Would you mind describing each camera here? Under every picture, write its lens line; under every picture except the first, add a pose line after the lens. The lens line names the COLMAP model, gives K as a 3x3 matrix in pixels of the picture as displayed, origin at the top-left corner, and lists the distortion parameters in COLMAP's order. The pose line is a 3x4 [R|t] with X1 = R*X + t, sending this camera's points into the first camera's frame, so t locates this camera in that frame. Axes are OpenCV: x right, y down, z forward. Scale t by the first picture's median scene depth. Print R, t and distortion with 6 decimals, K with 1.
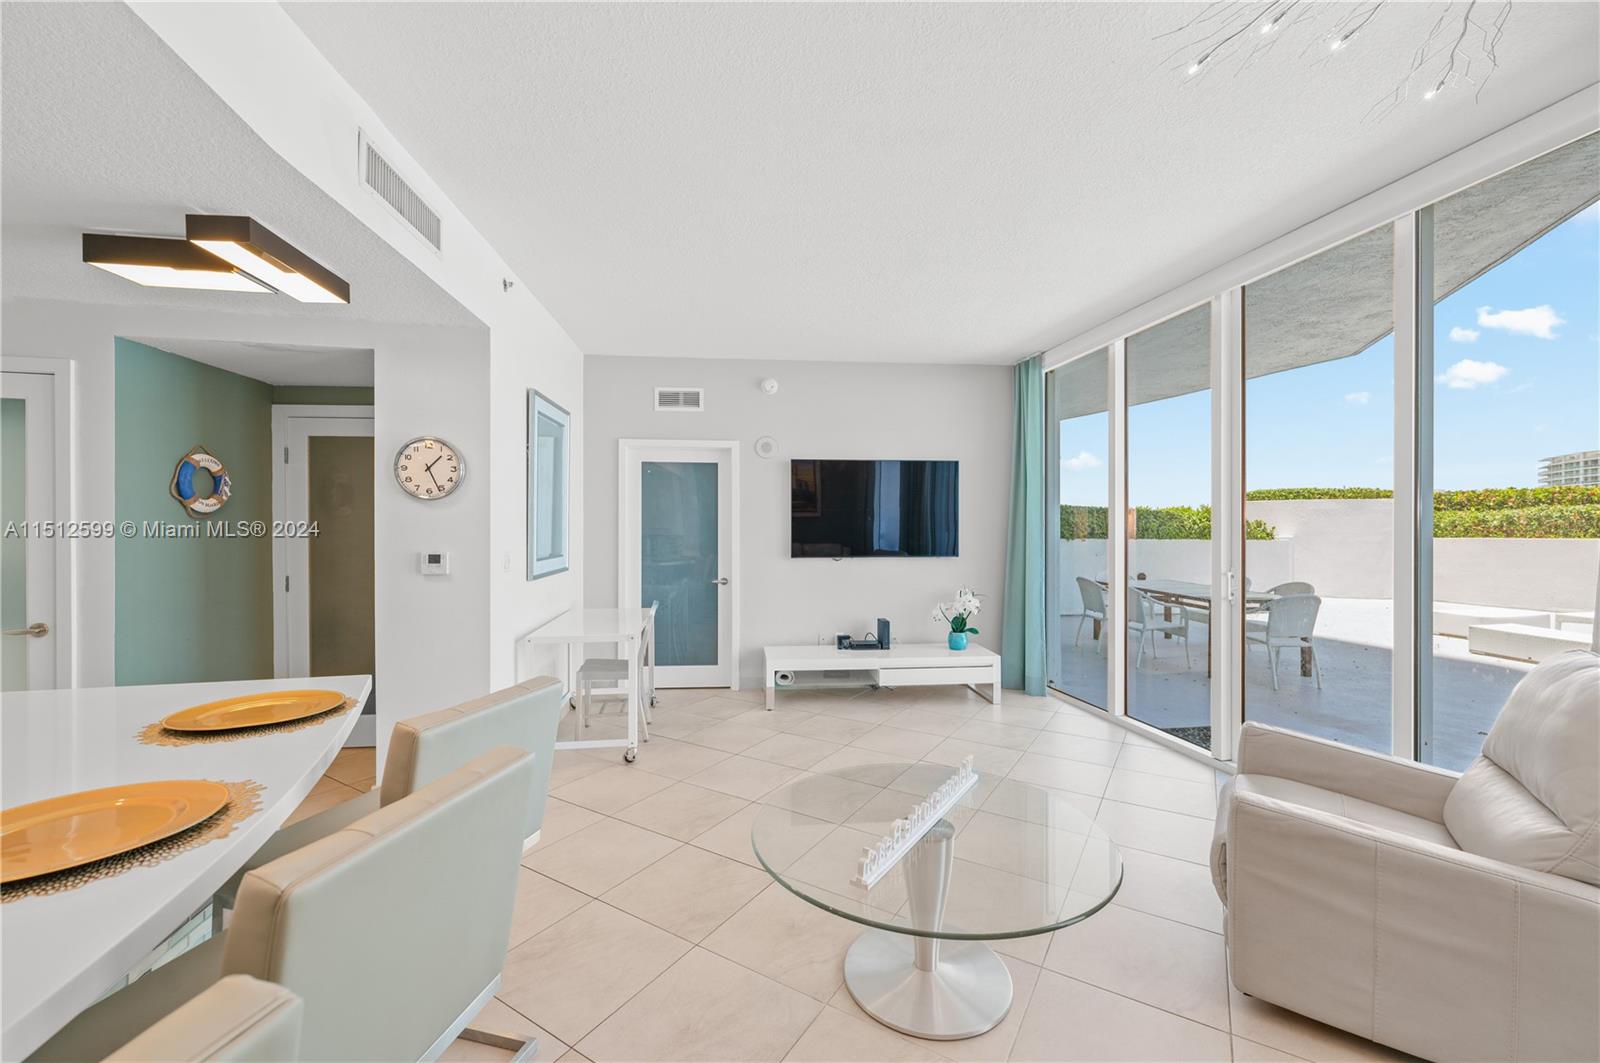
lens RADIAL K [[638.0, 0, 800.0], [0, 638.0, 531.5], [0, 0, 1]] dist [-0.010546, 0.000159]
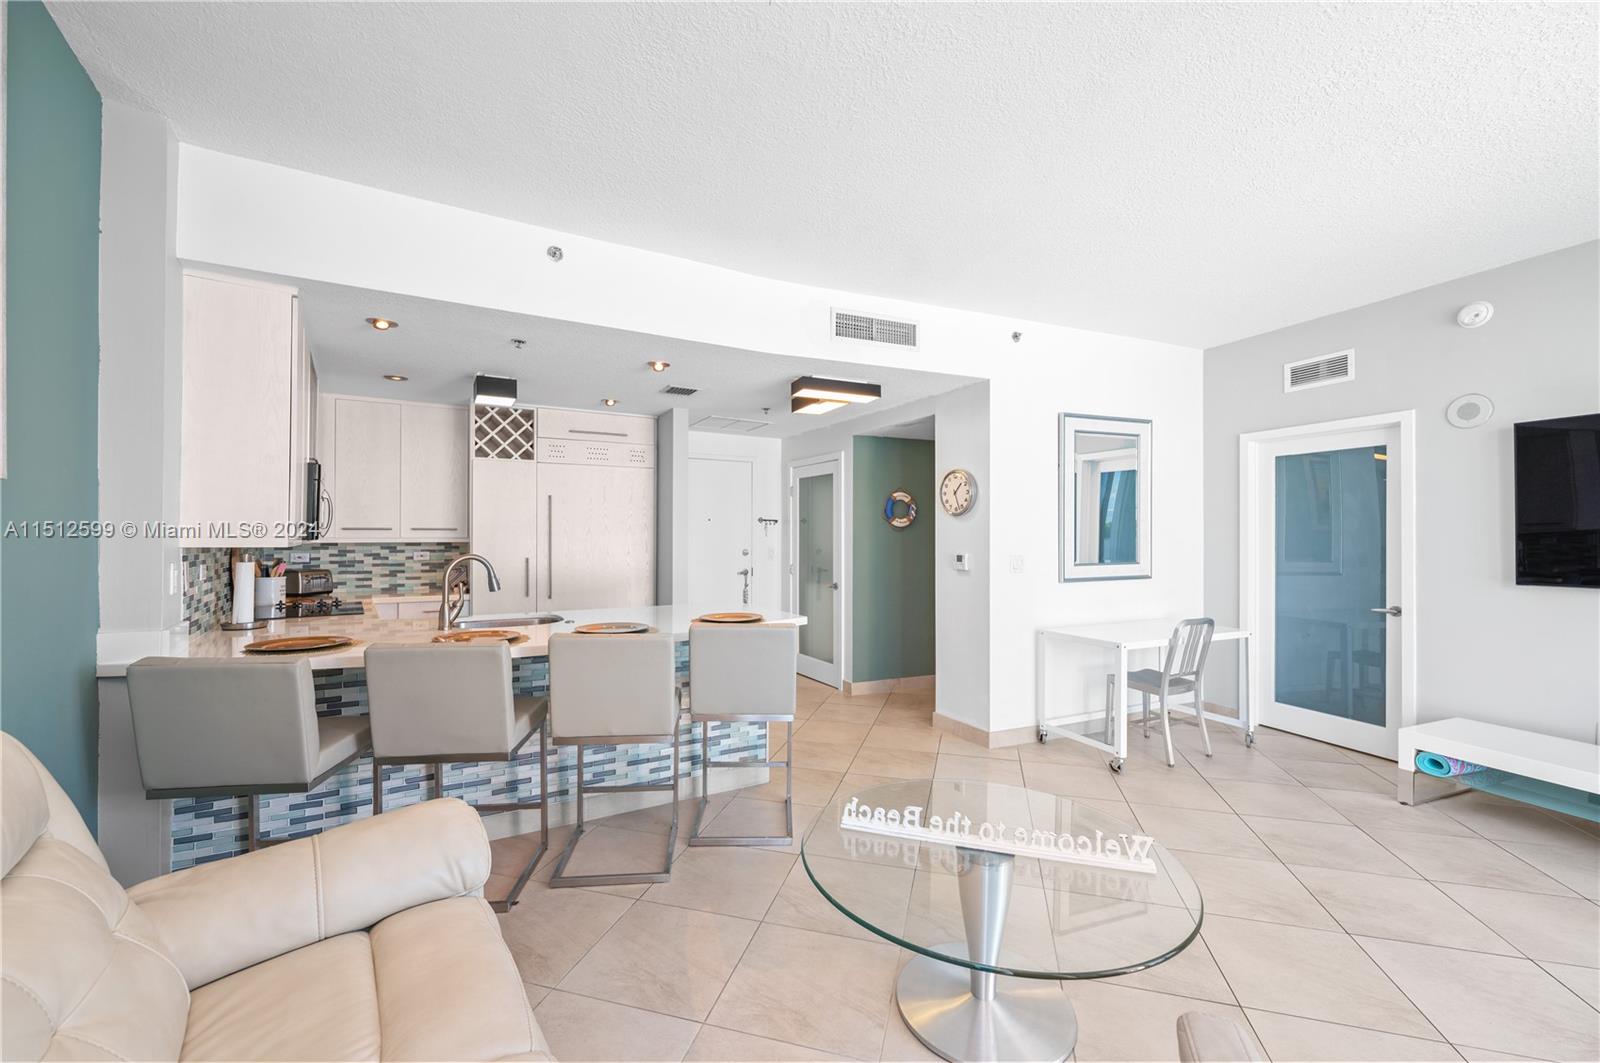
lens RADIAL K [[637.2, 0, 800.0], [0, 637.2, 531.5], [0, 0, 1]] dist [-0.000317, -0.000058]
pose [[0.273611, -0.007207, -0.961813, 0.447641], [-0.005299, 0.999945, -0.009000, -0.000388], [0.961826, 0.007559, 0.273558, 0.201505]]
